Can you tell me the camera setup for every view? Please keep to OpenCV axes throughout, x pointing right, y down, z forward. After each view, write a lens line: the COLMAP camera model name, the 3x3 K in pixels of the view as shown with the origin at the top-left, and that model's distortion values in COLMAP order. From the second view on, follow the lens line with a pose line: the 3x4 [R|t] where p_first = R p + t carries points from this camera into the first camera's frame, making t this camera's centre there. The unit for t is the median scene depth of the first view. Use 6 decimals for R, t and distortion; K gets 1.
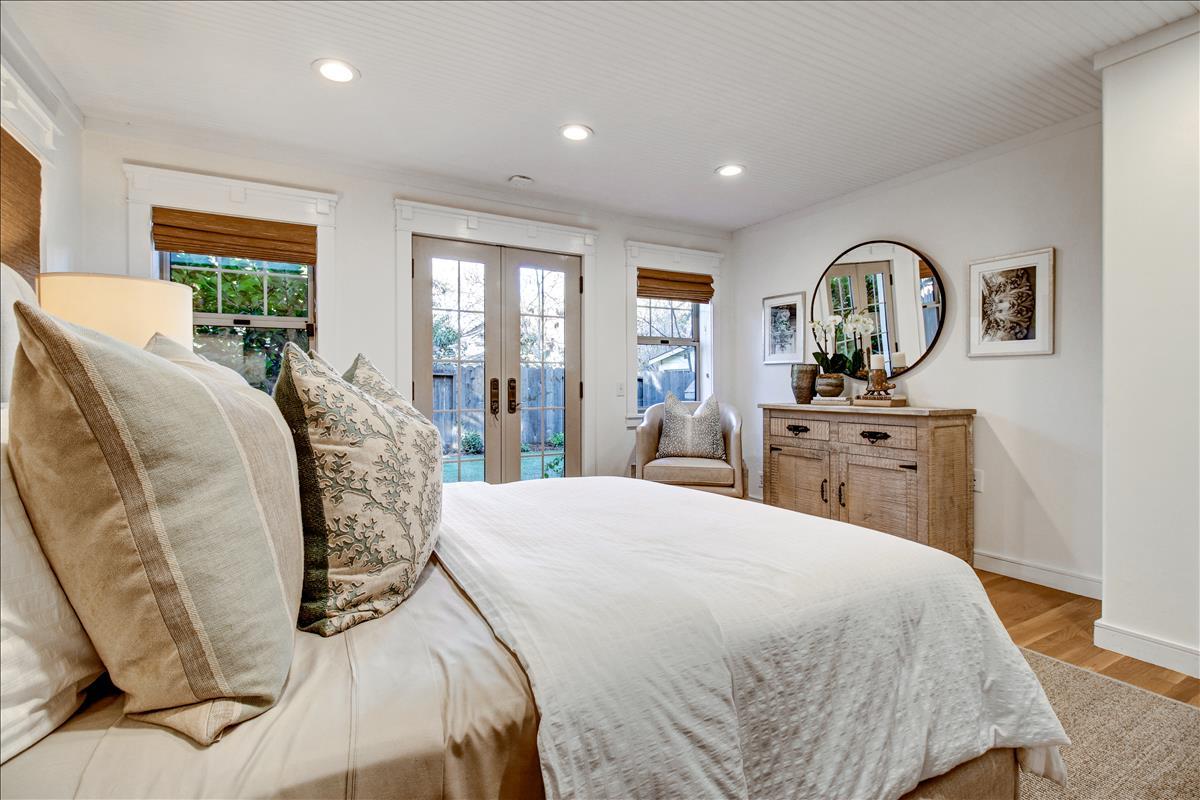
lens RADIAL K [[557.0, 0, 604.9], [0, 557.0, 383.0], [0, 0, 1]] dist [0.004049, -0.006927]
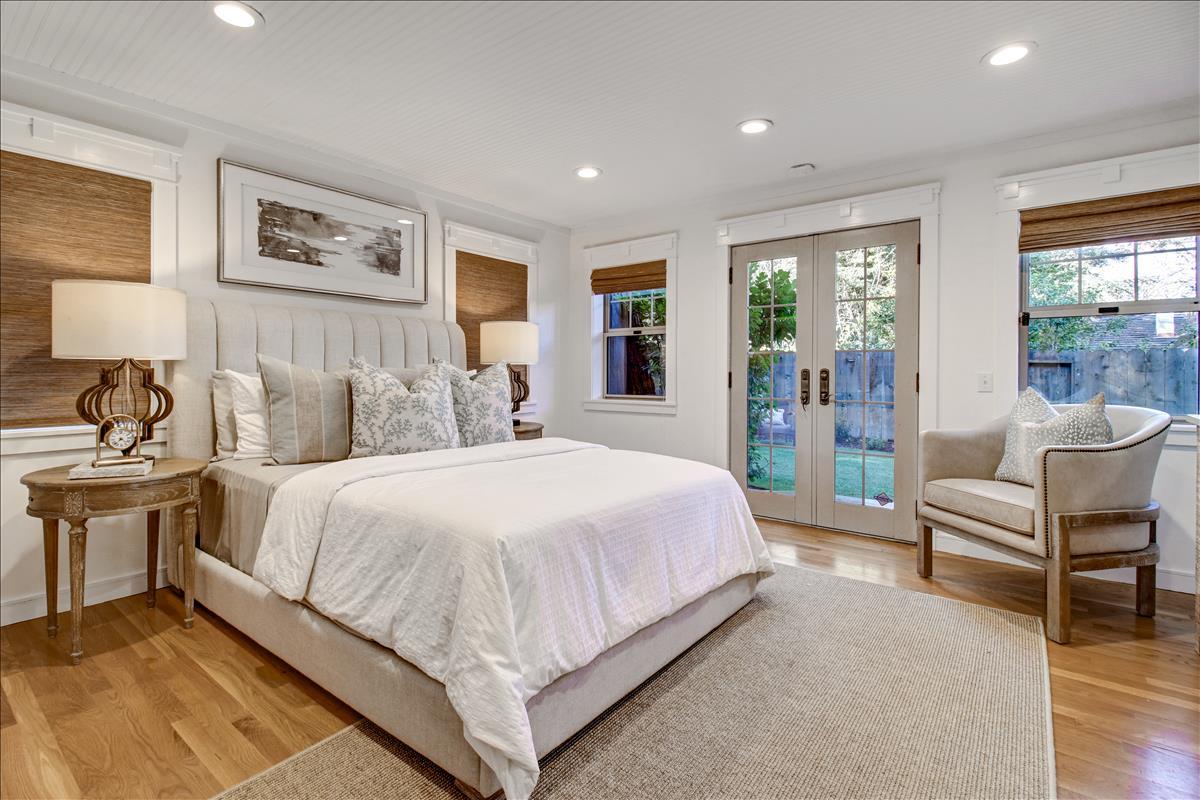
lens RADIAL K [[557.0, 0, 604.9], [0, 557.0, 383.0], [0, 0, 1]] dist [0.004049, -0.006927]
pose [[0.360655, 0.024717, -0.932372, 0.697839], [-0.005481, 0.999688, 0.024381, -0.005558], [0.932683, -0.003683, 0.360678, 0.340609]]
